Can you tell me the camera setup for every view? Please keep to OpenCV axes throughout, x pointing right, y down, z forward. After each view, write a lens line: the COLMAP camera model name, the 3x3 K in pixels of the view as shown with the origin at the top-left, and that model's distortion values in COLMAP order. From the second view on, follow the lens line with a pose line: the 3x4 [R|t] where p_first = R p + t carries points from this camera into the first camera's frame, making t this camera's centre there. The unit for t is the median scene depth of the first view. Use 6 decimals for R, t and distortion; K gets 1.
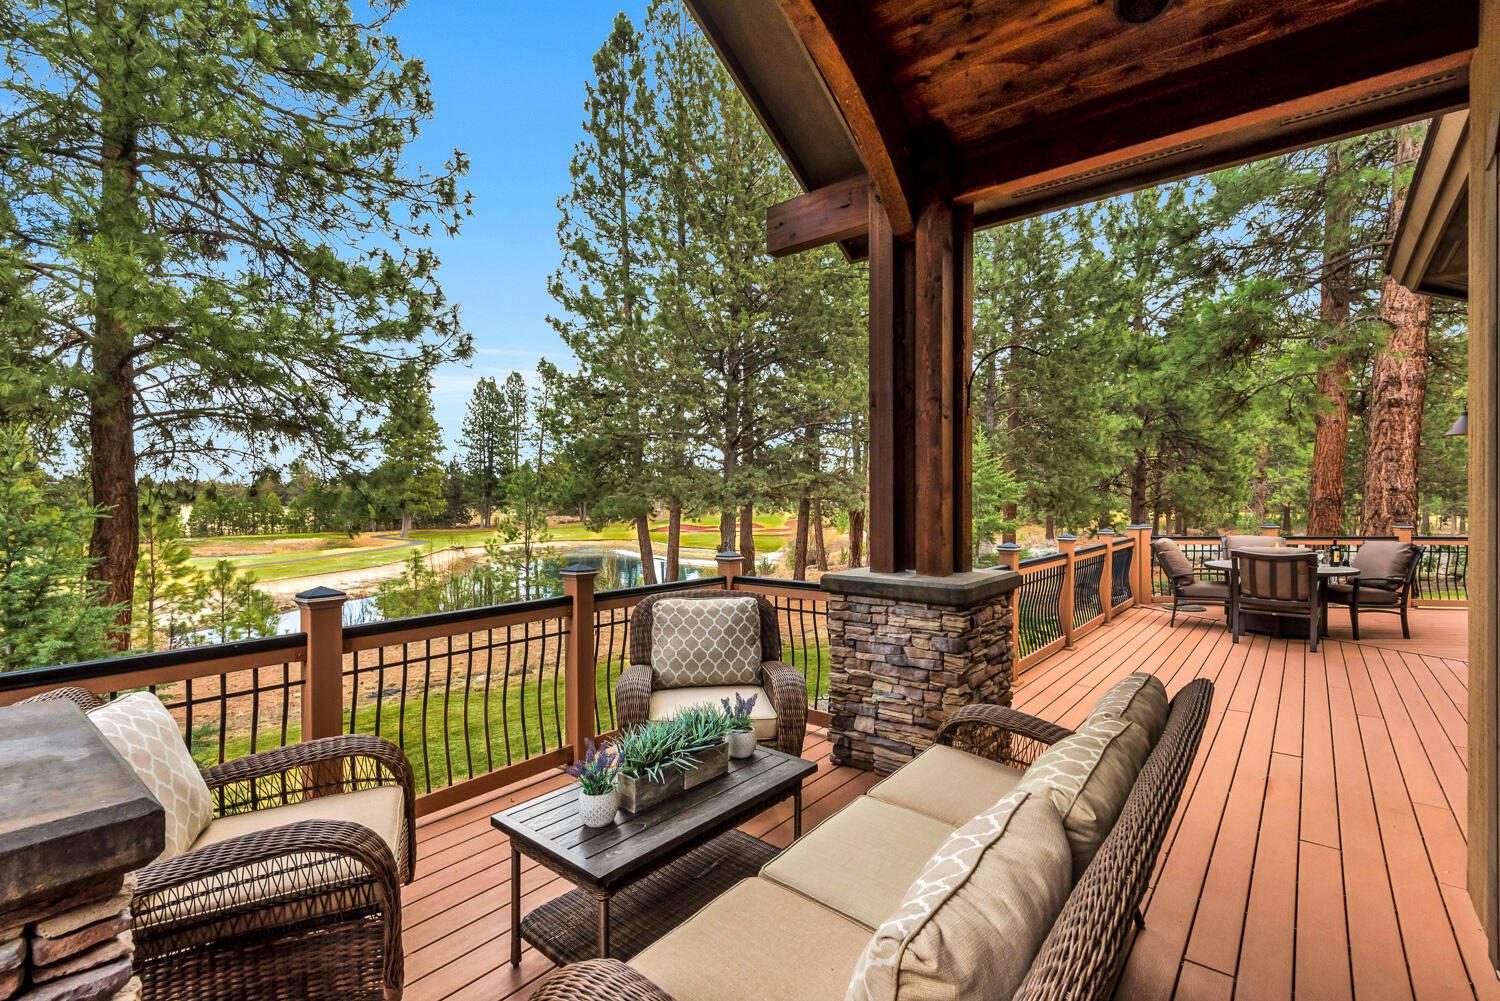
lens RADIAL K [[688.2, 0, 748.2], [0, 688.2, 504.8], [0, 0, 1]] dist [0.003486, -0.002675]
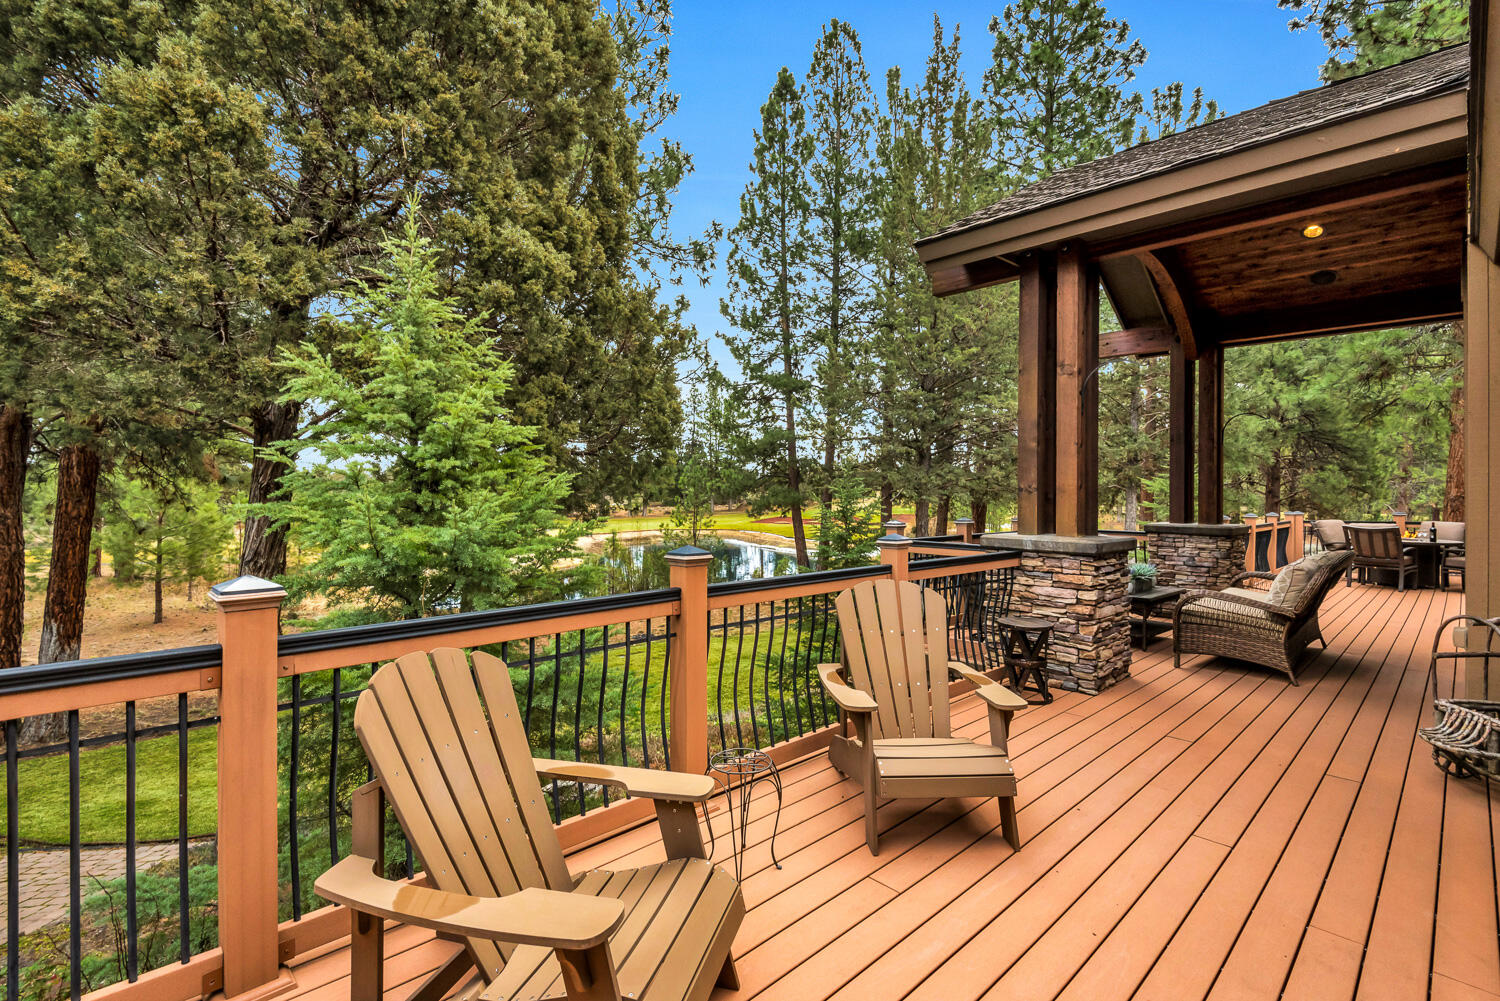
lens RADIAL K [[688.2, 0, 748.2], [0, 688.2, 489.0], [0, 0, 1]] dist [0.003486, -0.002675]
pose [[0.992166, 0.010451, -0.124490, -0.093453], [-0.012270, 0.999829, -0.013852, 0.004558], [0.124324, 0.015271, 0.992124, -0.136361]]
